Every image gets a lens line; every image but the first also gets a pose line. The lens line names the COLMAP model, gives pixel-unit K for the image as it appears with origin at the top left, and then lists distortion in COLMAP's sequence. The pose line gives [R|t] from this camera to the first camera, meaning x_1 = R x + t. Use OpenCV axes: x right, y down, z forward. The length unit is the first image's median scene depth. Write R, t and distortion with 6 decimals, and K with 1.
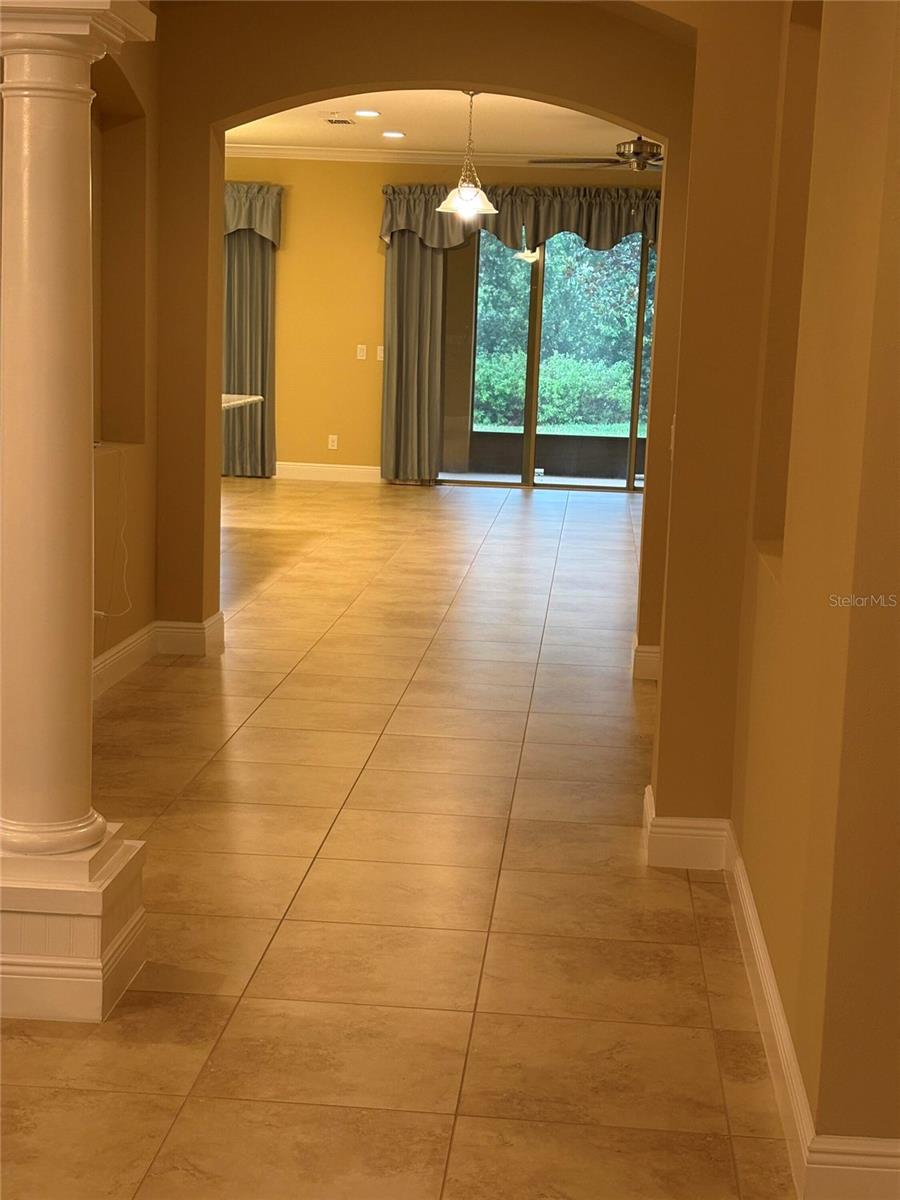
lens RADIAL K [[1830.1, 0, 455.0], [0, 1830.1, 606.8], [0, 0, 1]] dist [0.162969, 0.000000]
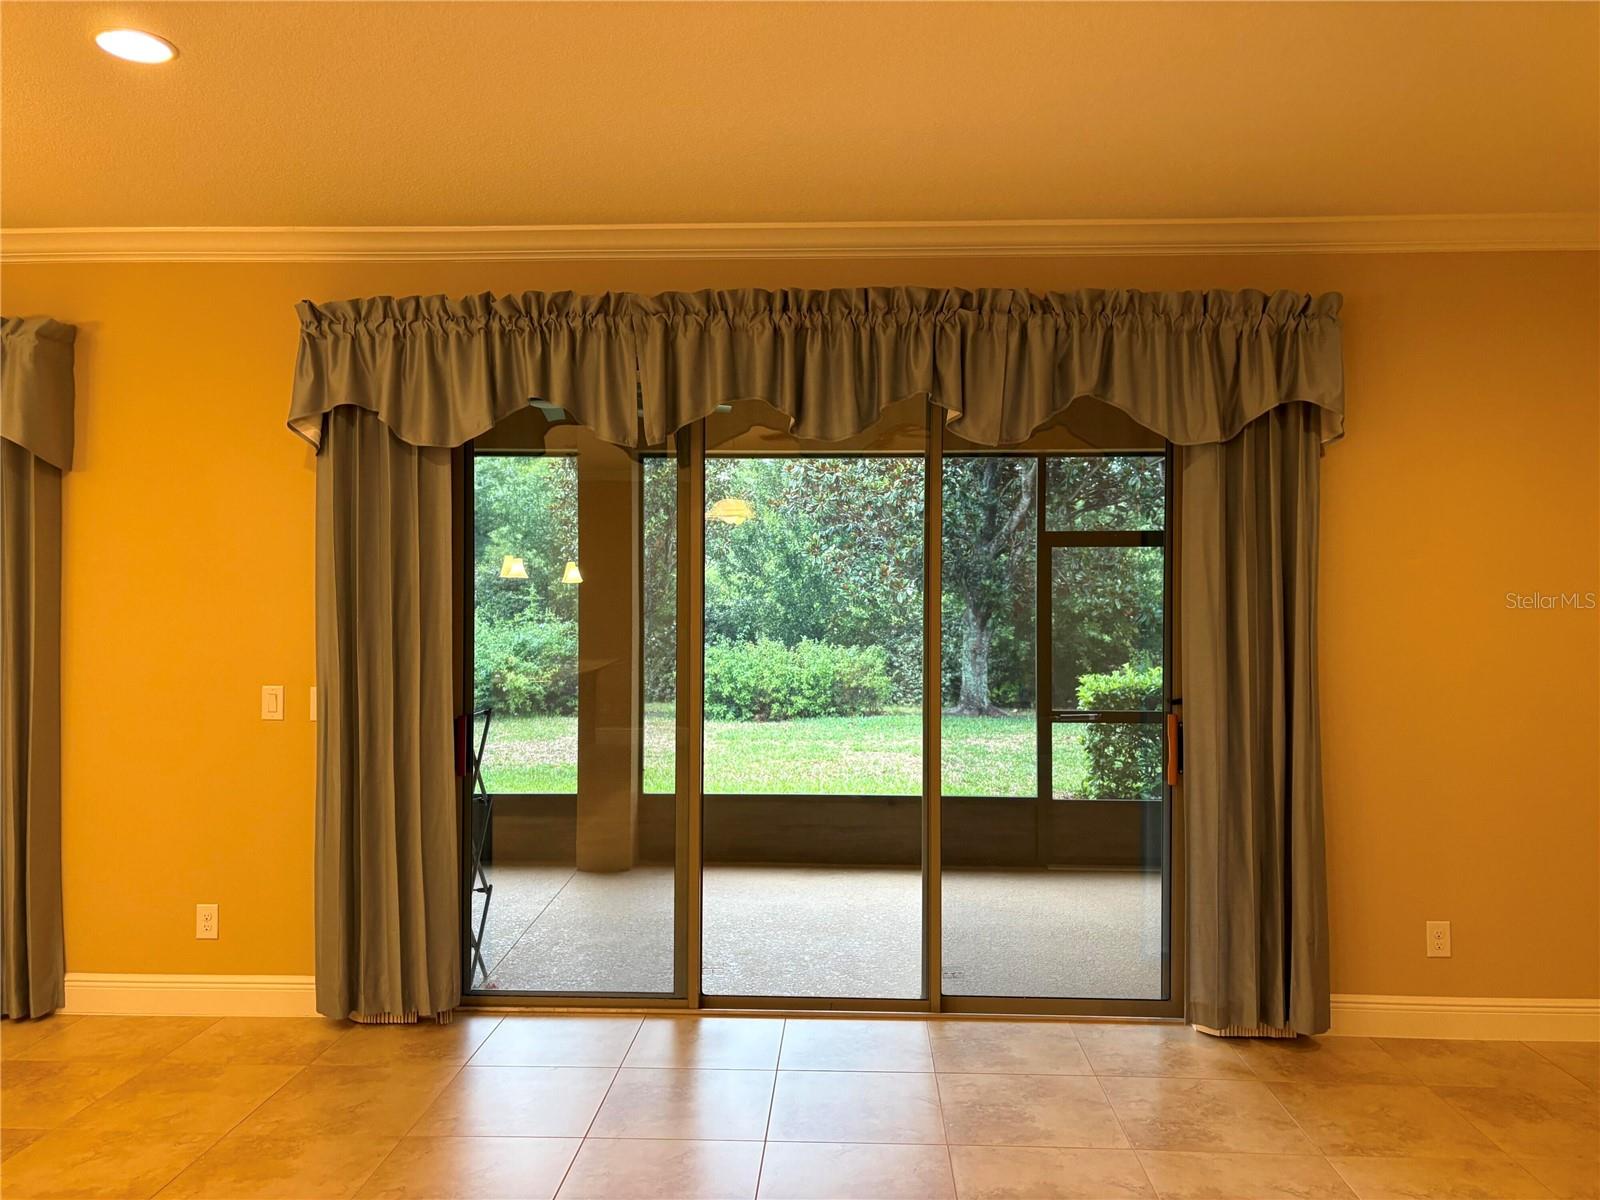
lens RADIAL K [[1207.9, 0, 805.7], [0, 1207.9, 592.7], [0, 0, 1]] dist [0.051729, -0.048777]
pose [[0.998673, -0.034470, 0.038253, 0.059381], [0.040234, 0.985984, -0.161914, -0.112209], [-0.032136, 0.163238, 0.986063, 0.711005]]
